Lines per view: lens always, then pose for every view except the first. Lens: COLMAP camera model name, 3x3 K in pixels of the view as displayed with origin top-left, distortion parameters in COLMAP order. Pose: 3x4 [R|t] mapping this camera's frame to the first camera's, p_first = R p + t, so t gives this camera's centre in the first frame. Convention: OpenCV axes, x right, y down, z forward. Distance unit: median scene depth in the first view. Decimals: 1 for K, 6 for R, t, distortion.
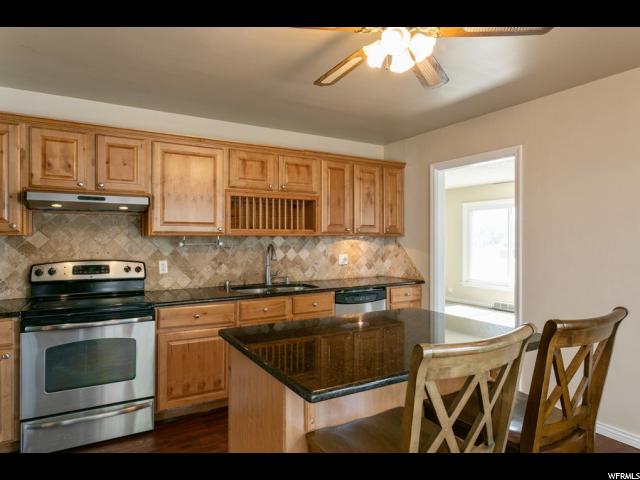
lens RADIAL K [[393.3, 0, 316.1], [0, 393.3, 239.1], [0, 0, 1]] dist [-0.000778, 0.000623]
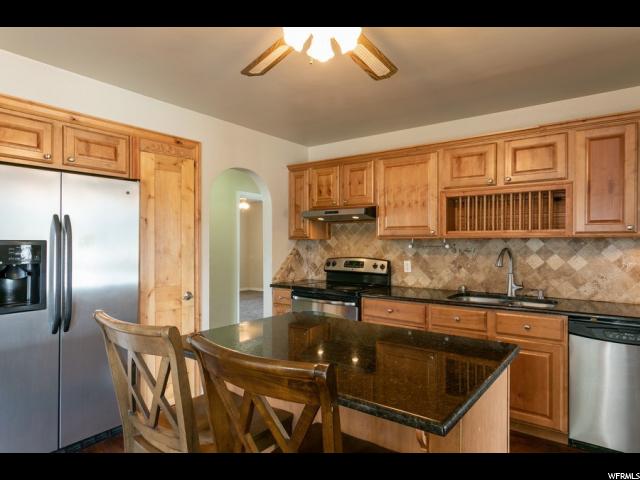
lens RADIAL K [[385.7, 0, 320.0], [0, 385.7, 240.0], [0, 0, 1]] dist [-0.005425, -0.000918]
pose [[0.385240, -0.000432, -0.922816, 0.519094], [0.000607, 1.000000, -0.000215, -0.004761], [0.922816, -0.000477, 0.385240, 0.330769]]
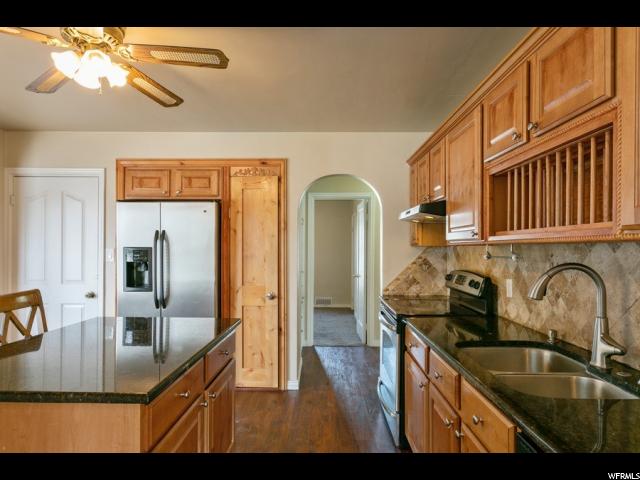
lens RADIAL K [[389.6, 0, 321.5], [0, 389.6, 243.7], [0, 0, 1]] dist [-0.000987, 0.000093]
pose [[-0.517993, -0.007199, -0.855355, 0.388928], [0.000949, 0.999959, -0.008990, -0.004089], [0.855384, -0.005468, -0.517965, 1.040851]]
